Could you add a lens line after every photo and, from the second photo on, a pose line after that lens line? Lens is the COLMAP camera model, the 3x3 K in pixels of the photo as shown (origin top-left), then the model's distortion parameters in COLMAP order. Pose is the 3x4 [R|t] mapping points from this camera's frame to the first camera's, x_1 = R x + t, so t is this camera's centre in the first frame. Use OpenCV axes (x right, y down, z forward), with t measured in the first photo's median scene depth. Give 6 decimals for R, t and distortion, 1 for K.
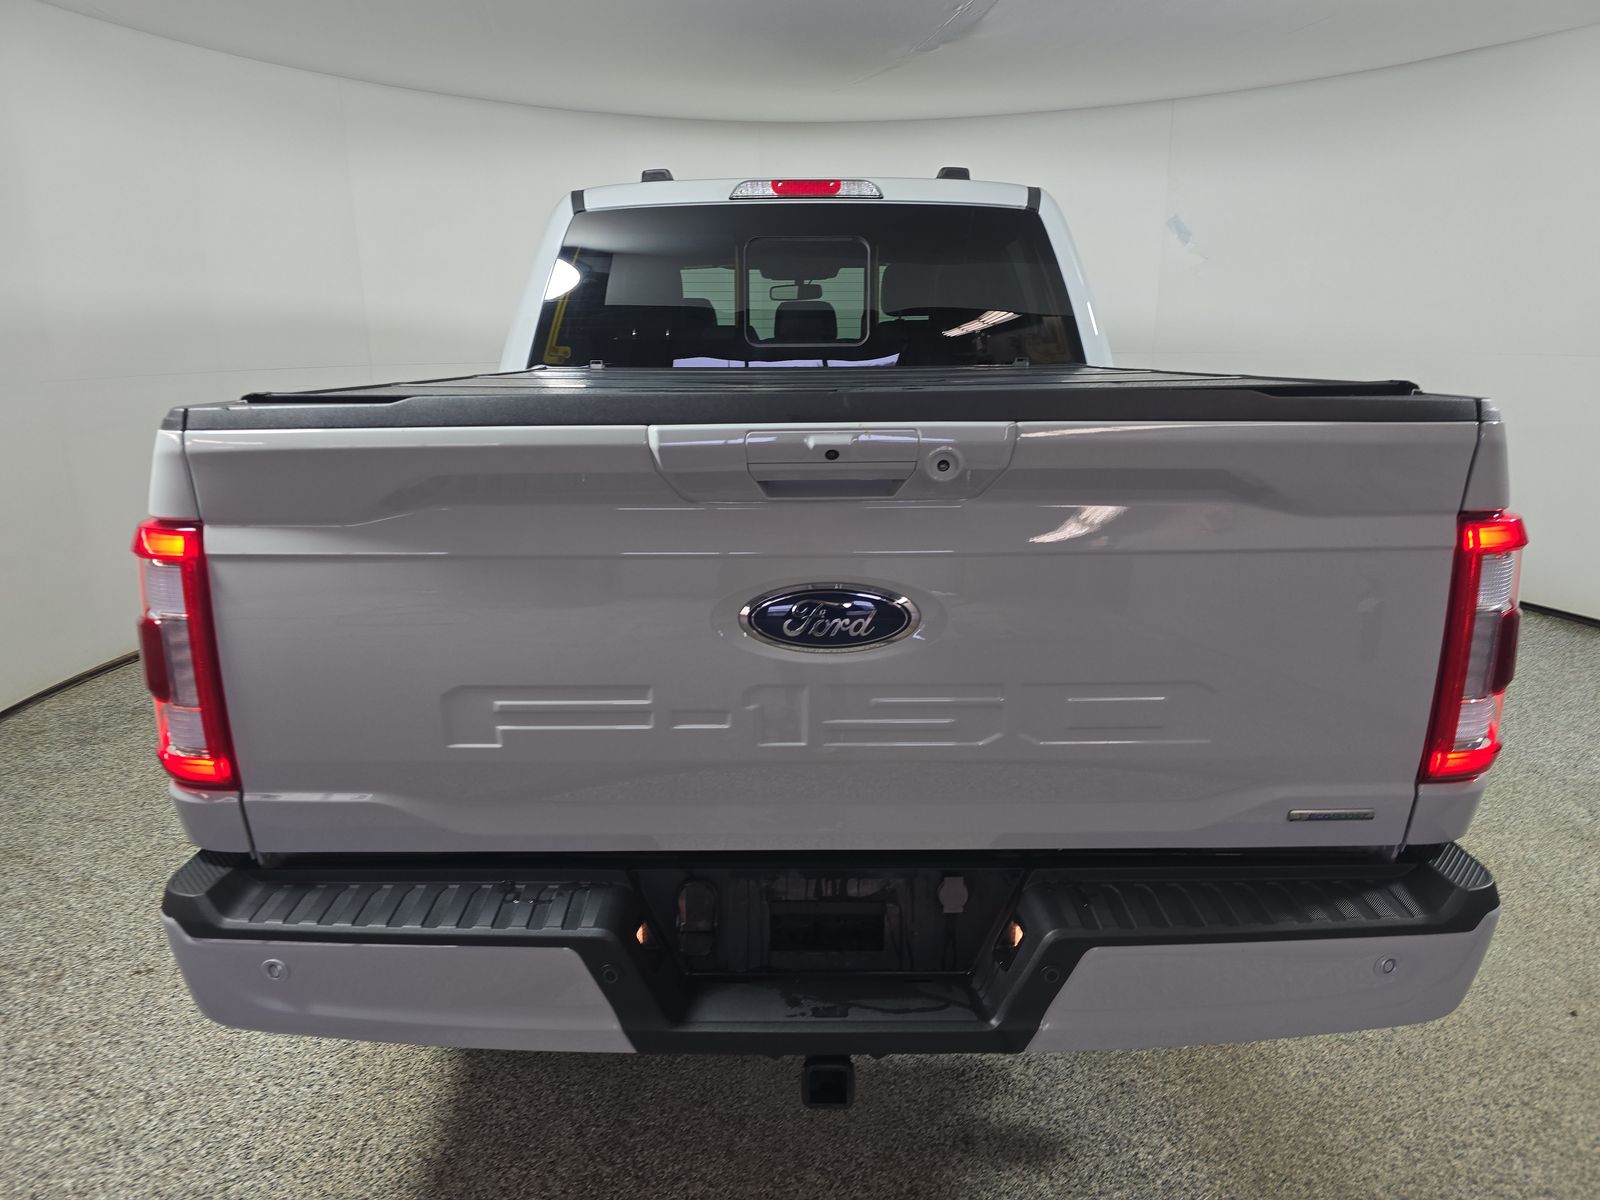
lens RADIAL K [[1077.5, 0, 800.0], [0, 1077.5, 600.0], [0, 0, 1]] dist [0.054002, -0.047362]
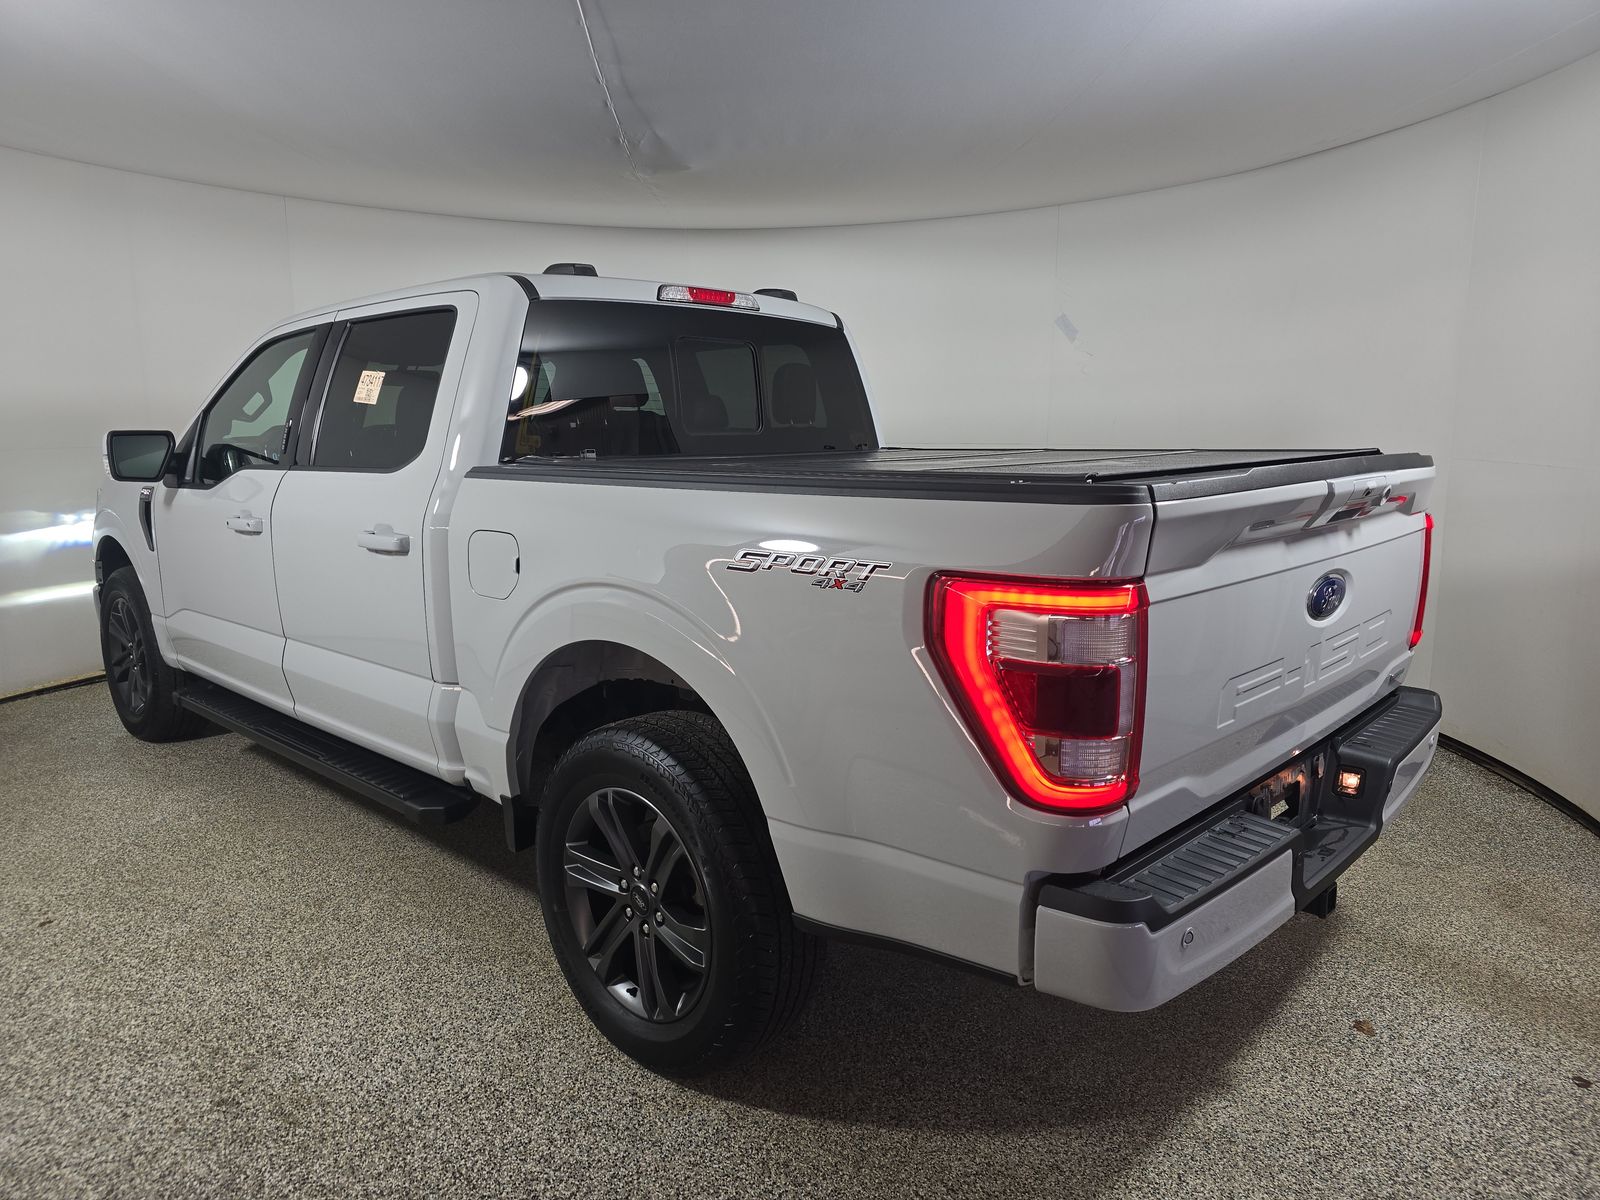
lens RADIAL K [[1077.5, 0, 800.0], [0, 1077.5, 600.0], [0, 0, 1]] dist [0.054002, -0.047362]
pose [[0.670643, -0.117588, 0.732401, -0.787273], [0.173787, 0.984783, -0.001024, -0.051737], [-0.721135, 0.127969, 0.680873, 0.207812]]
